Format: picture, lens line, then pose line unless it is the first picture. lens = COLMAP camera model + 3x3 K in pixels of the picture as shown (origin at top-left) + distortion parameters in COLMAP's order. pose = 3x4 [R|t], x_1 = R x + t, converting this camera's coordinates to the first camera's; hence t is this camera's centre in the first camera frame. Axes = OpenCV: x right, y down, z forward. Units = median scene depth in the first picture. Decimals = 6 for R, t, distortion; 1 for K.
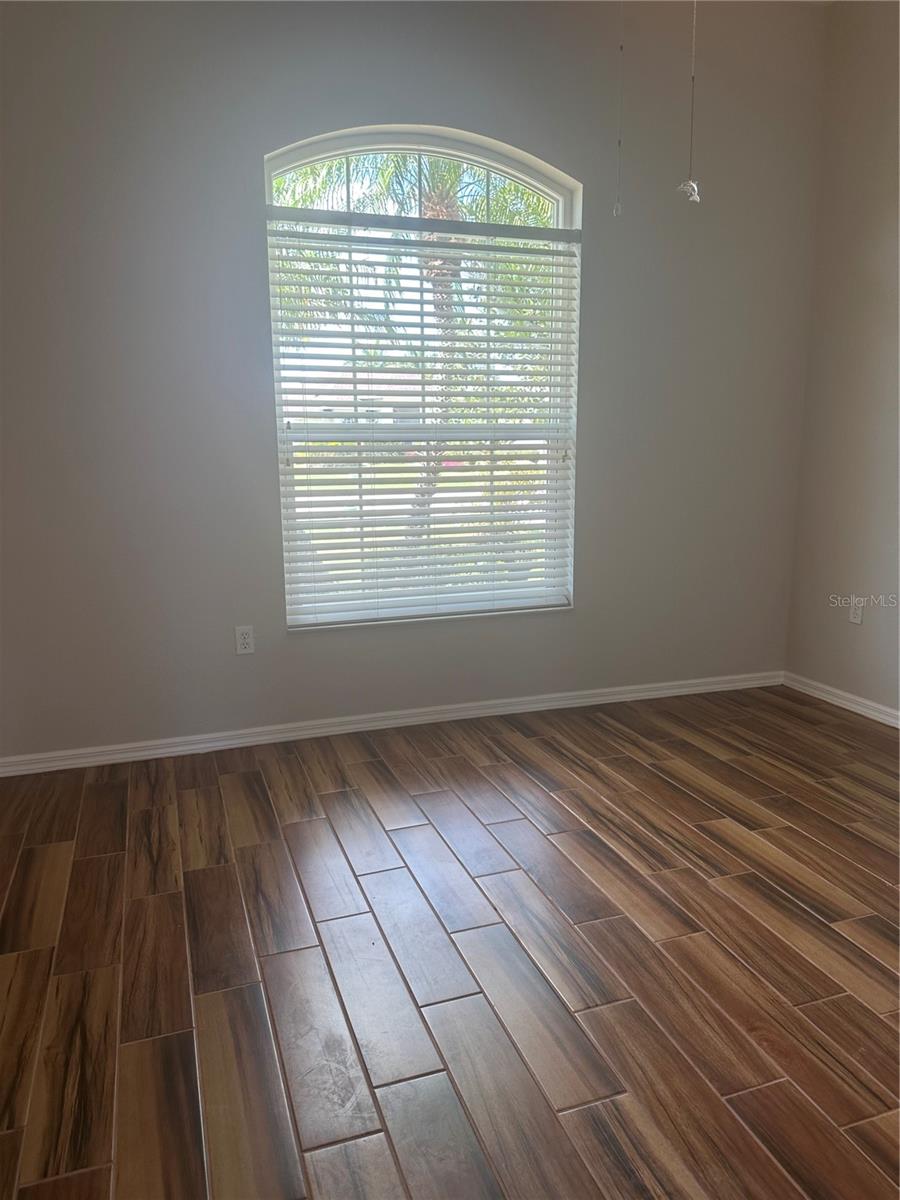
lens RADIAL K [[820.8, 0, 450.0], [0, 820.8, 600.0], [0, 0, 1]] dist [-0.000768, 0.000570]
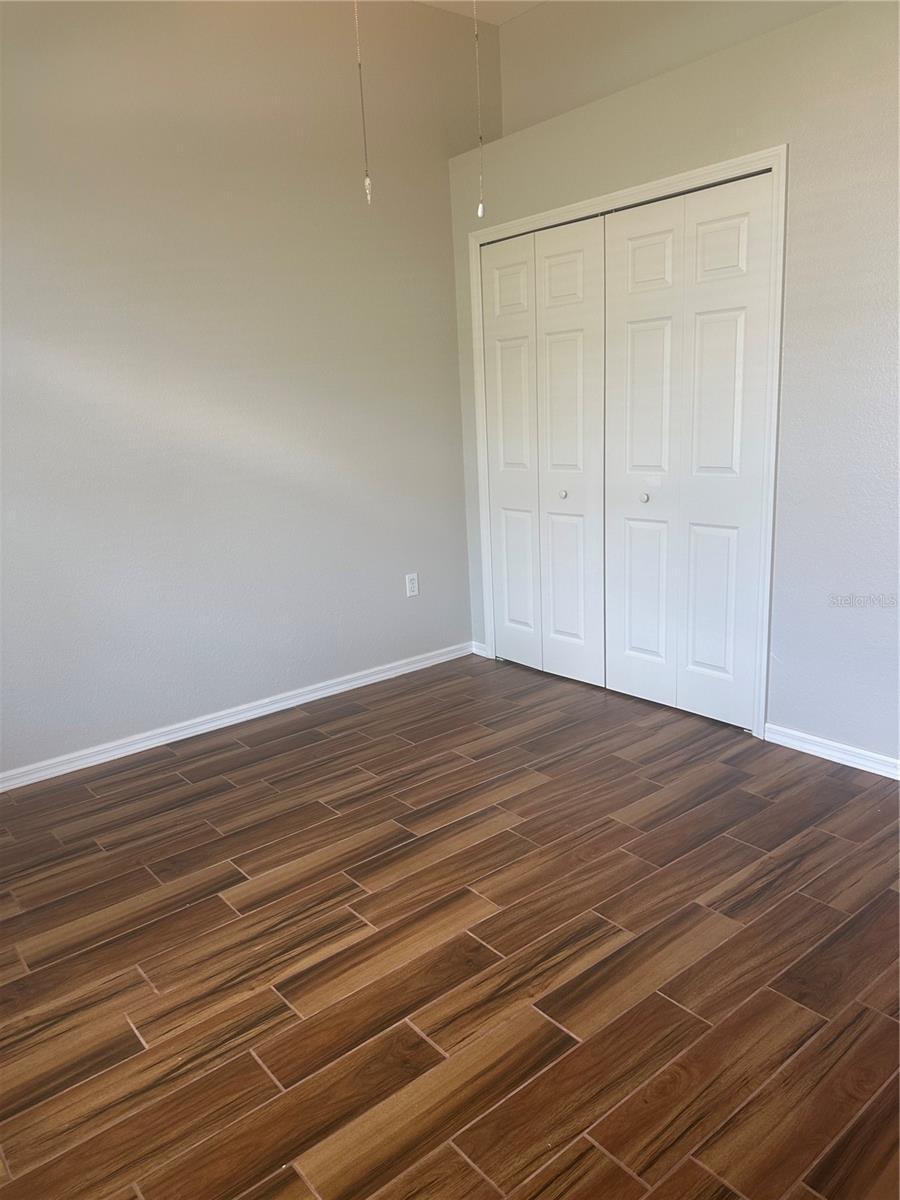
lens RADIAL K [[820.8, 0, 450.0], [0, 820.8, 600.0], [0, 0, 1]] dist [-0.000768, 0.000570]
pose [[-0.306696, -0.195263, 0.931563, -0.507737], [0.248556, 0.928339, 0.276418, -0.210267], [-0.918780, 0.316322, -0.236184, 0.935455]]
